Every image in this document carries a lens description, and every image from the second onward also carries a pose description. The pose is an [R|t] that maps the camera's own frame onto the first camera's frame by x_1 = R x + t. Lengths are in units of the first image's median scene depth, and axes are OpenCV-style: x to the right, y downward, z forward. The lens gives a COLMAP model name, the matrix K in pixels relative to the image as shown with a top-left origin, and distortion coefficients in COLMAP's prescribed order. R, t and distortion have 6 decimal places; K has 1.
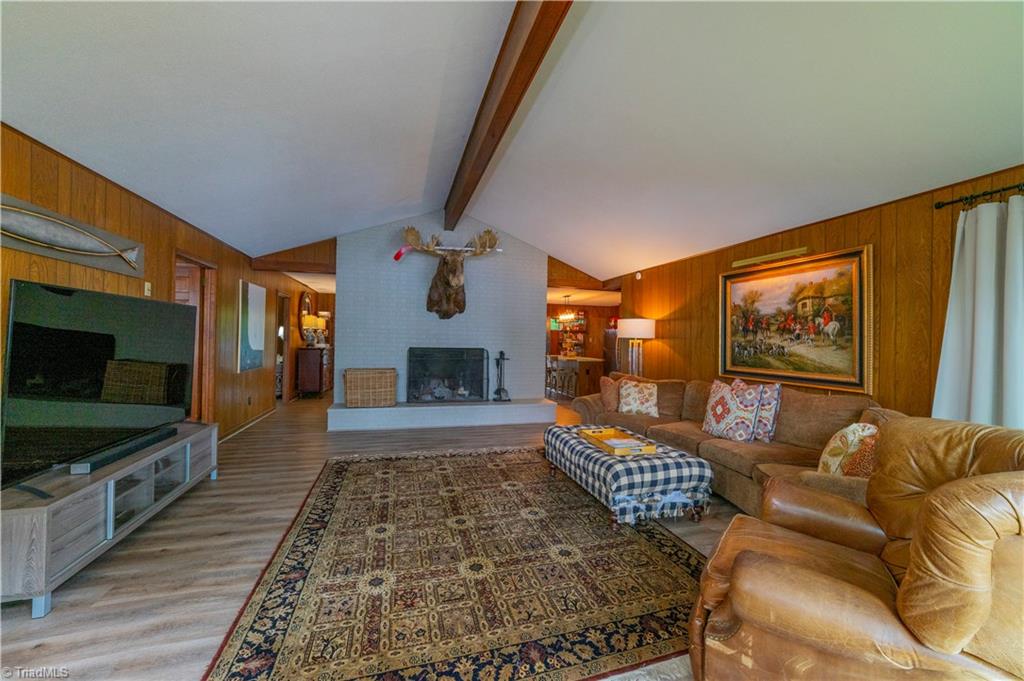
lens RADIAL K [[389.6, 0, 516.5], [0, 389.6, 339.4], [0, 0, 1]] dist [-0.001299, -0.000006]
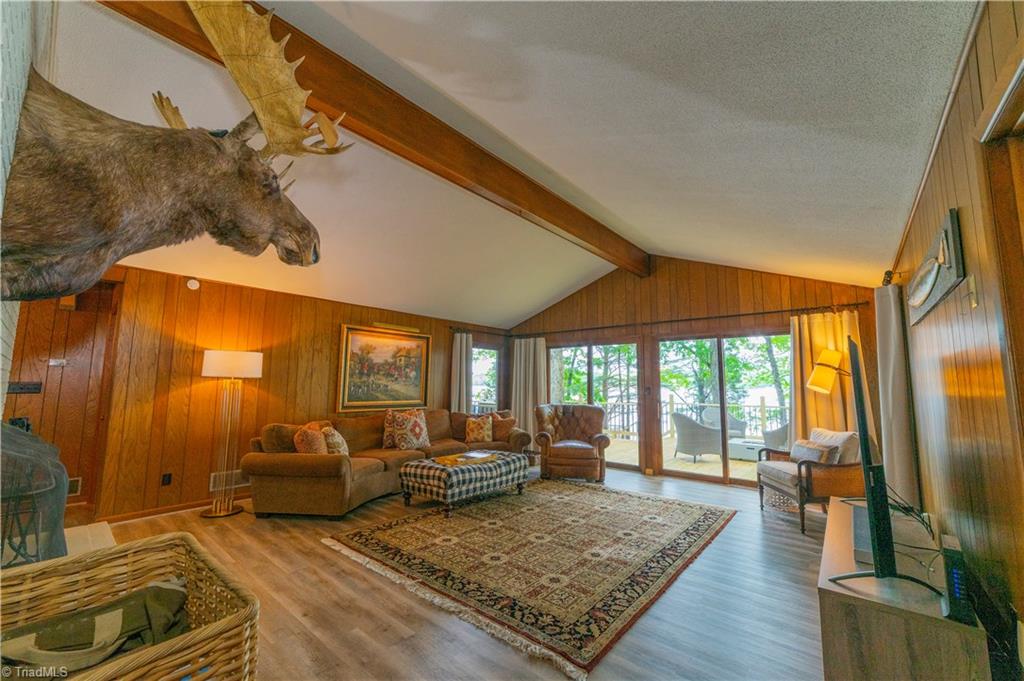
lens RADIAL K [[389.6, 0, 516.5], [0, 389.6, 339.4], [0, 0, 1]] dist [-0.001299, -0.000006]
pose [[-0.537781, 0.070594, 0.840124, -0.887630], [-0.024456, 0.994763, -0.099243, -0.021903], [-0.842730, -0.073917, -0.533238, 1.411790]]
